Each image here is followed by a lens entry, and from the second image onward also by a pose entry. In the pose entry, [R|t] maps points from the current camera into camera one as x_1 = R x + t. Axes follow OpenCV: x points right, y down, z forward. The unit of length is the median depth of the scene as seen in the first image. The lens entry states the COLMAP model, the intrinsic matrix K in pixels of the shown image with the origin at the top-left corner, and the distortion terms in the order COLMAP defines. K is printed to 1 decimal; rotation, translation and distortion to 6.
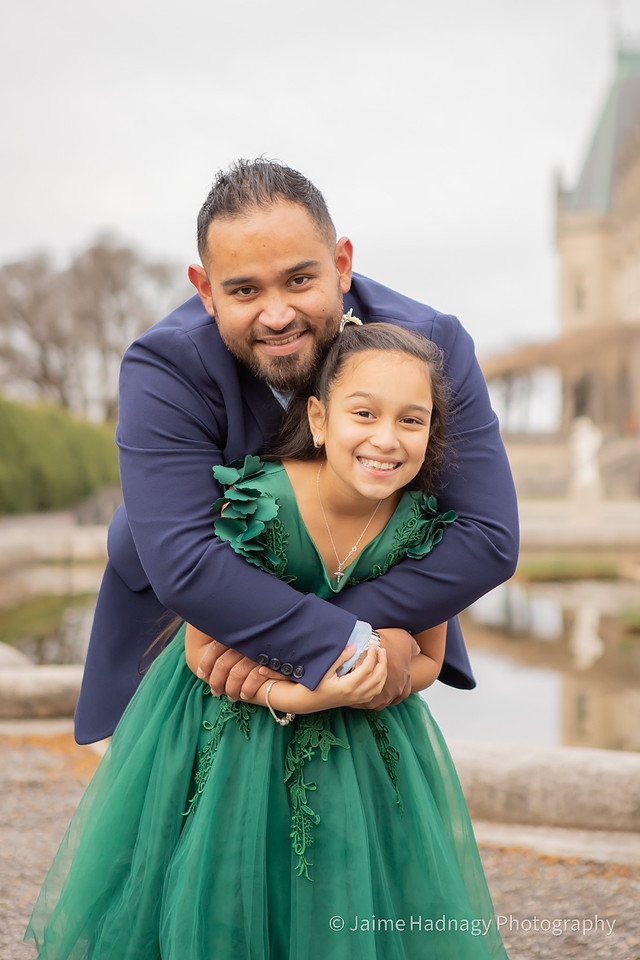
lens RADIAL K [[2280.8, 0, 318.4], [0, 2280.8, 479.3], [0, 0, 1]] dist [-0.201631, 0.000000]
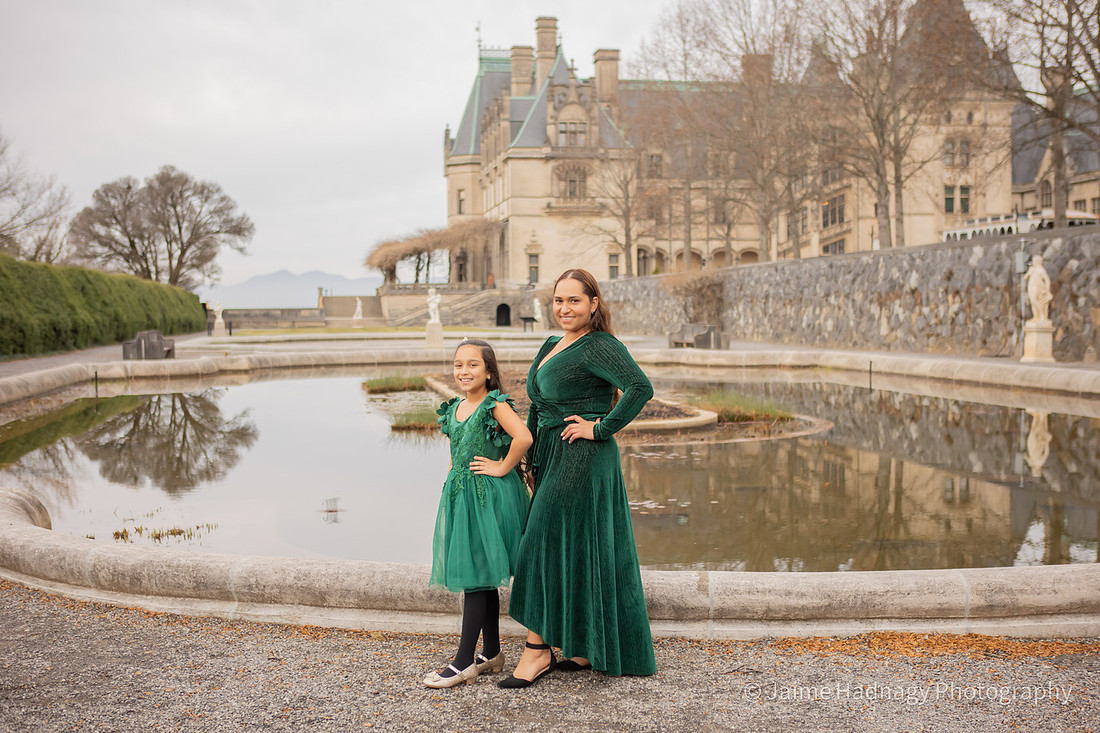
lens RADIAL K [[1339.8, 0, 564.1], [0, 1339.8, 359.6], [0, 0, 1]] dist [-0.026419, 0.000000]
pose [[0.983535, -0.021980, 0.179377, 0.011180], [0.015074, 0.999095, 0.039777, -0.003501], [-0.180089, -0.036418, 0.982976, -0.005330]]
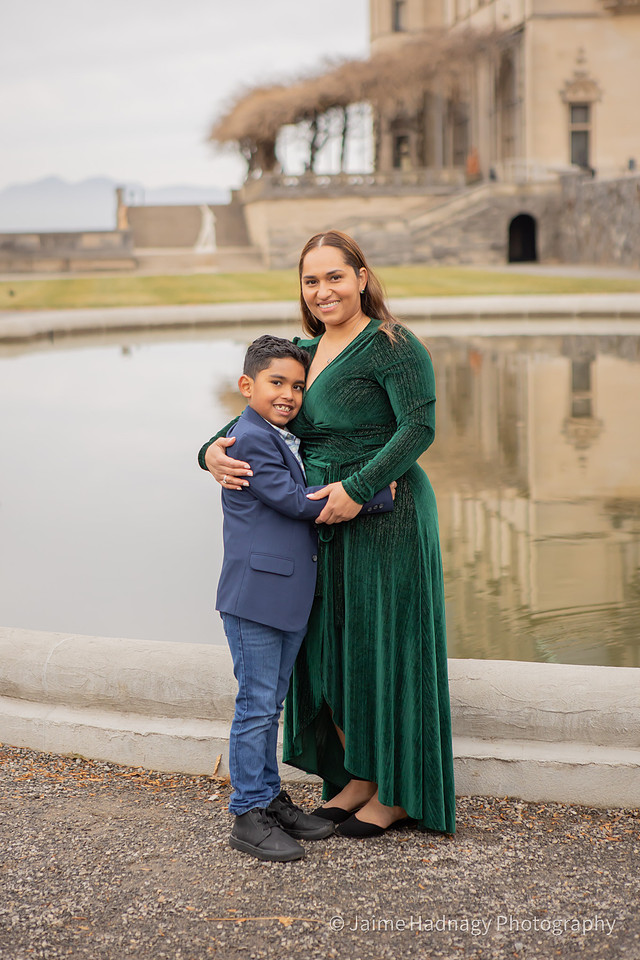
lens RADIAL K [[1866.7, 0, 311.8], [0, 1866.7, 449.3], [0, 0, 1]] dist [0.188400, 0.000000]
pose [[0.993789, -0.043564, 0.102398, 0.007184], [0.031412, 0.992584, 0.117431, -0.003754], [-0.106755, -0.113485, 0.987788, 0.368433]]
